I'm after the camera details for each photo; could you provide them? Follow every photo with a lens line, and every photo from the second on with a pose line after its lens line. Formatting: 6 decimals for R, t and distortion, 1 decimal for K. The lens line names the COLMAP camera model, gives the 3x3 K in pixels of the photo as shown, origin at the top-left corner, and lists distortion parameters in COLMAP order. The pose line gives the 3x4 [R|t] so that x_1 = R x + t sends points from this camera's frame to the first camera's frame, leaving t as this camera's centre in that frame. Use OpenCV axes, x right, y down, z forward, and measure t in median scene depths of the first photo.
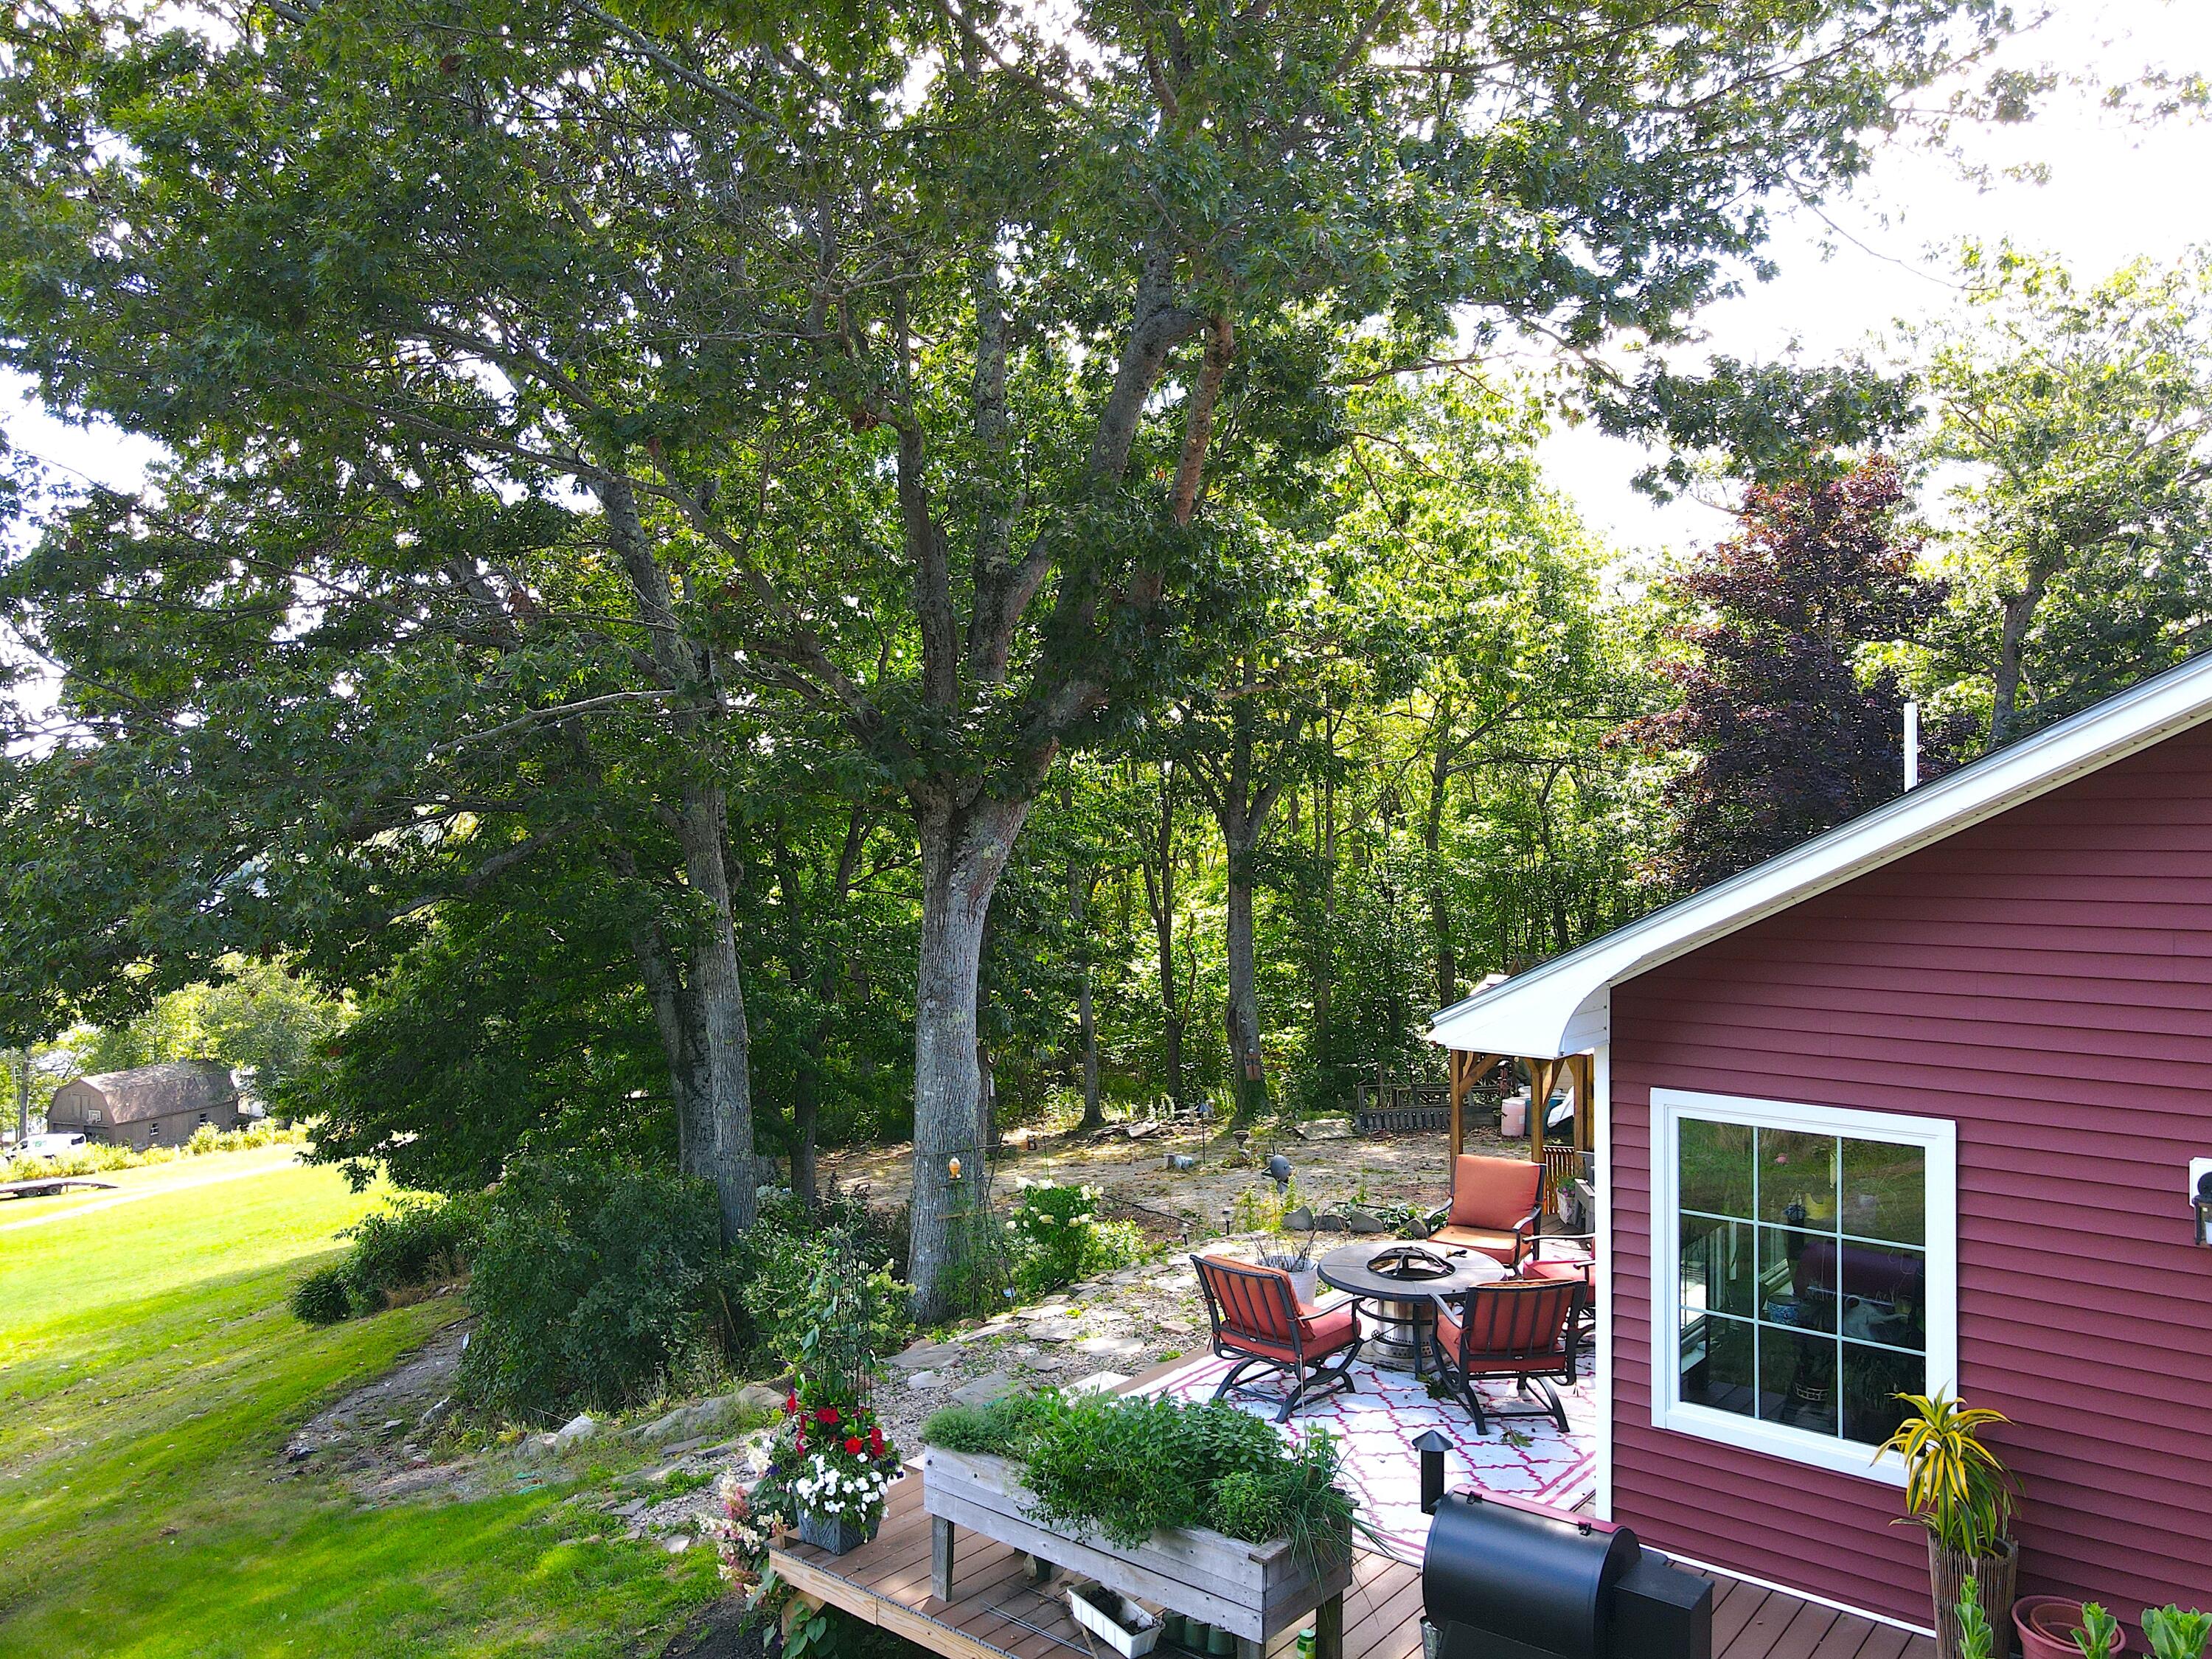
lens RADIAL K [[1599.8, 0, 1102.5], [0, 1599.8, 834.9], [0, 0, 1]] dist [0.000861, -0.002769]
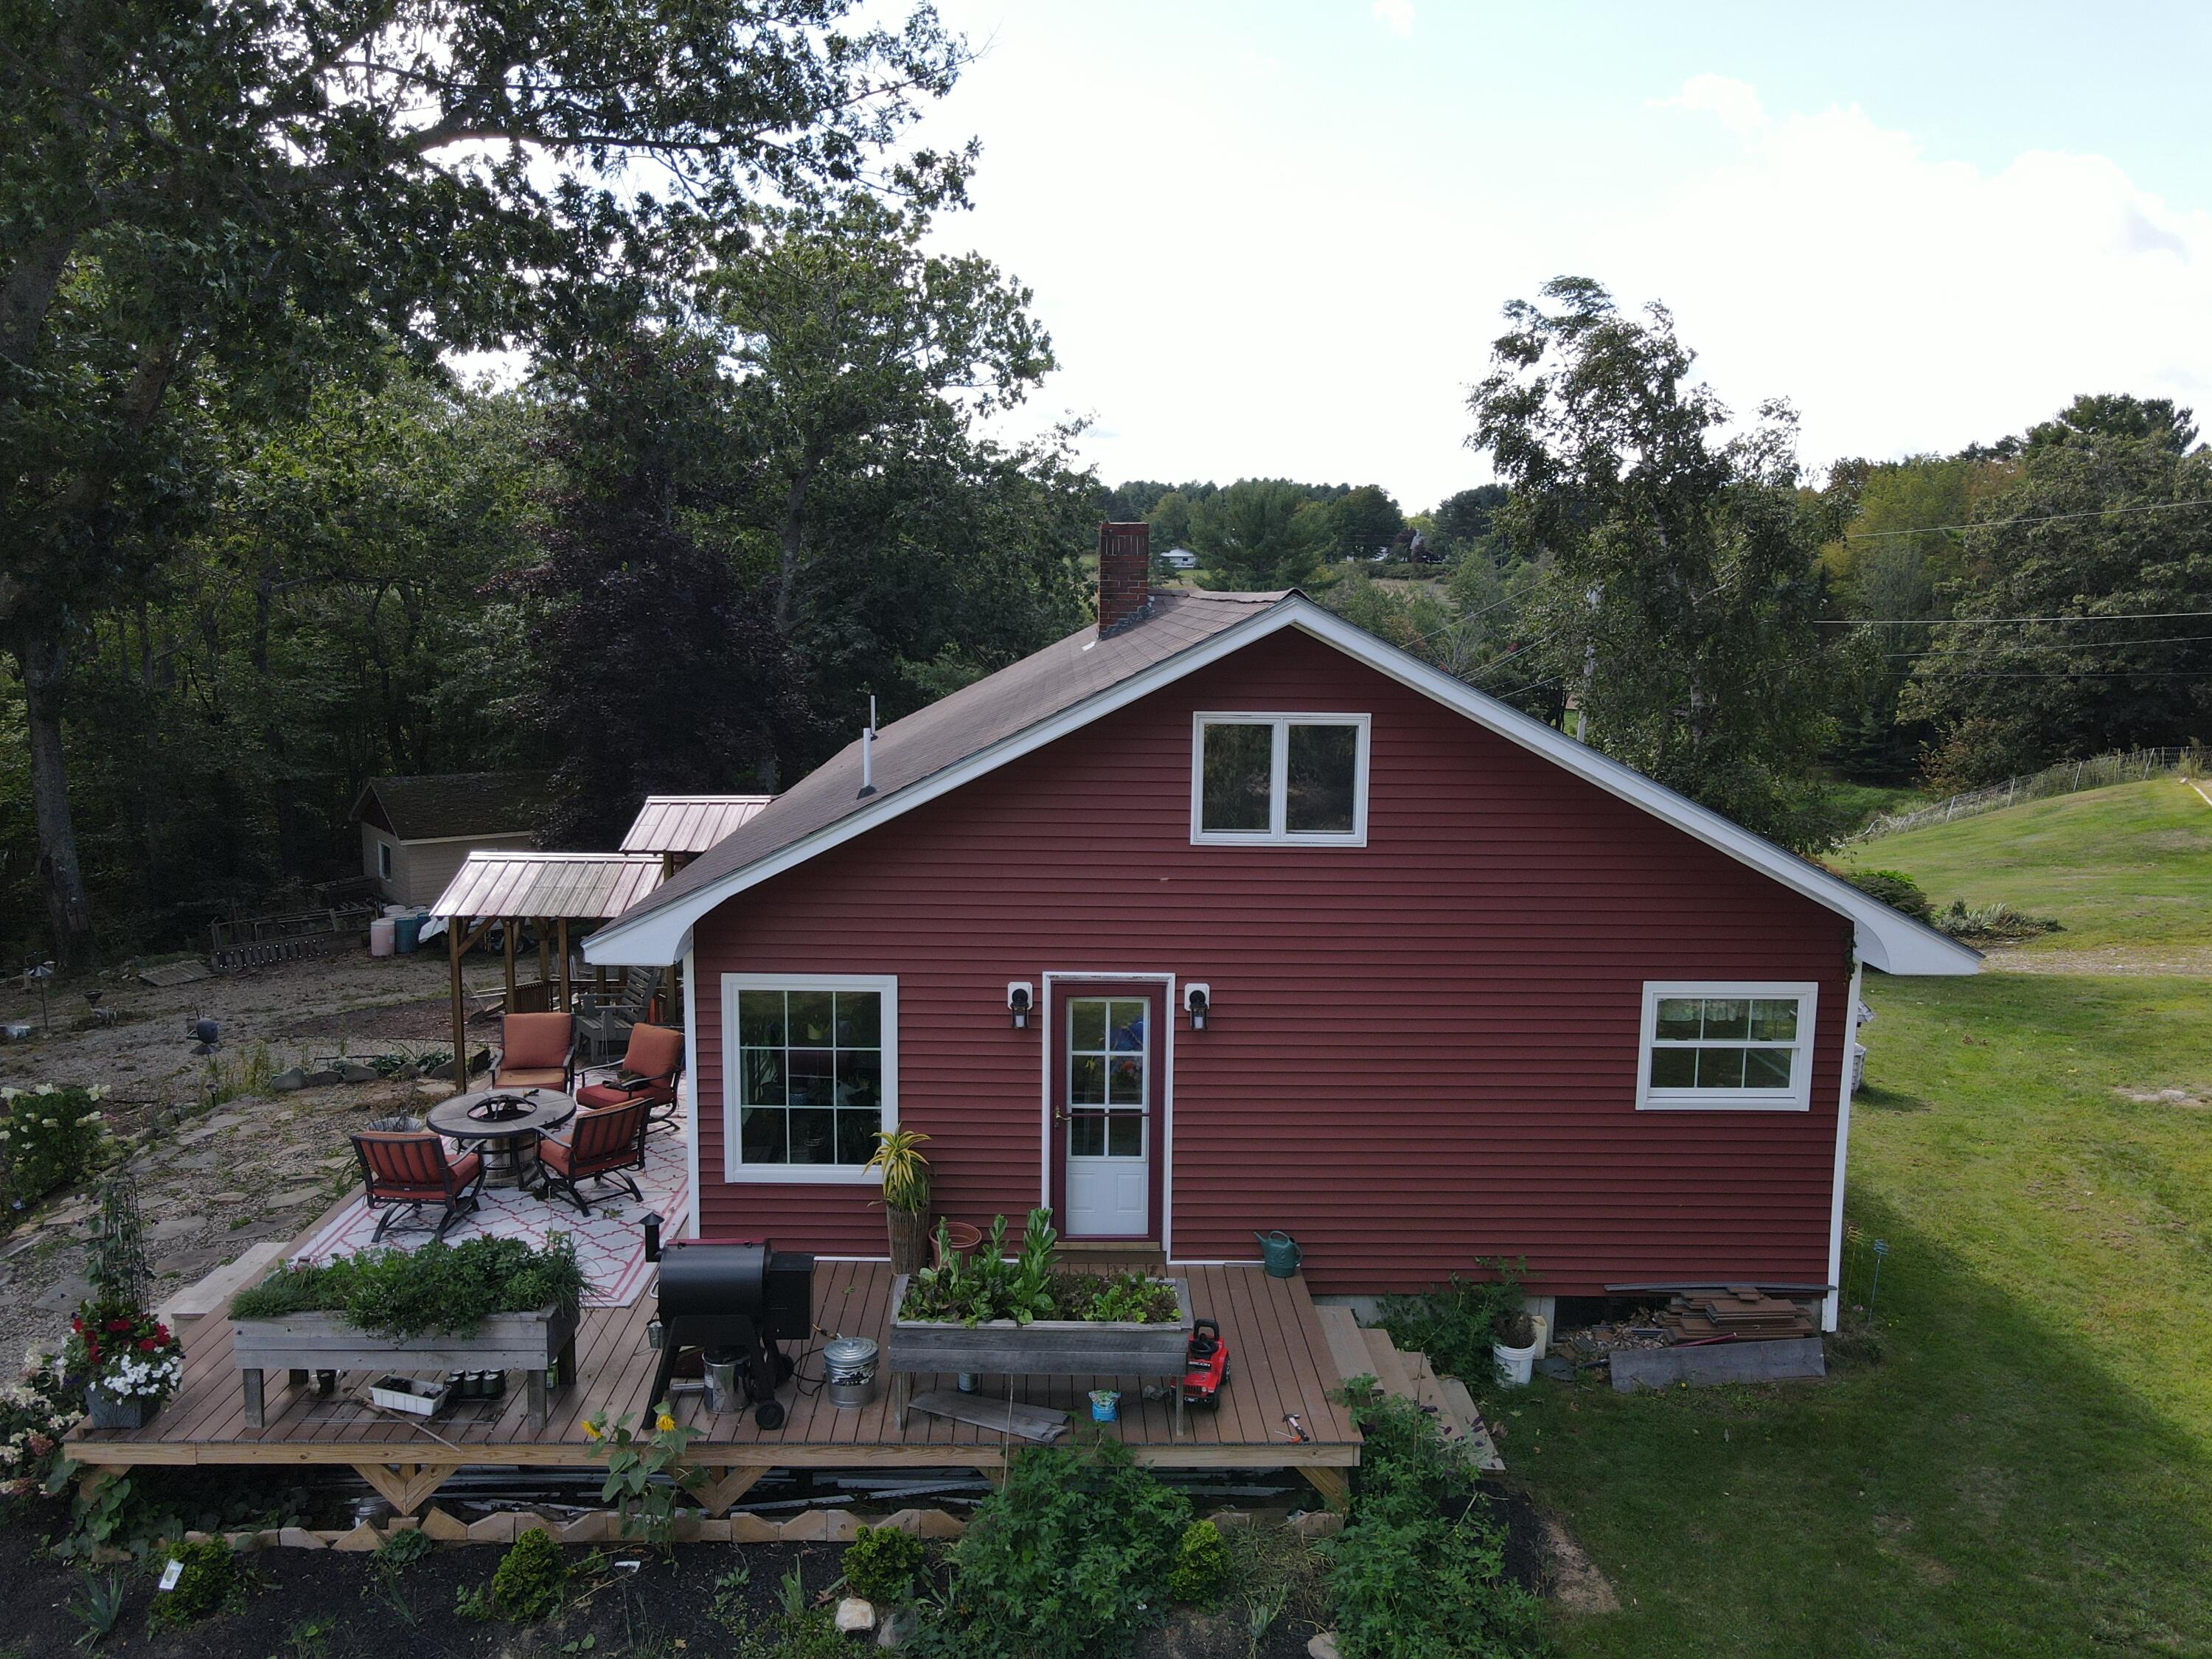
lens RADIAL K [[1599.8, 0, 1101.8], [0, 1599.8, 826.9], [0, 0, 1]] dist [0.000861, -0.002769]
pose [[0.742485, -0.076911, 0.665433, -0.404644], [-0.015252, 0.991188, 0.131580, -0.193040], [-0.669689, -0.107845, 0.734769, -0.374043]]
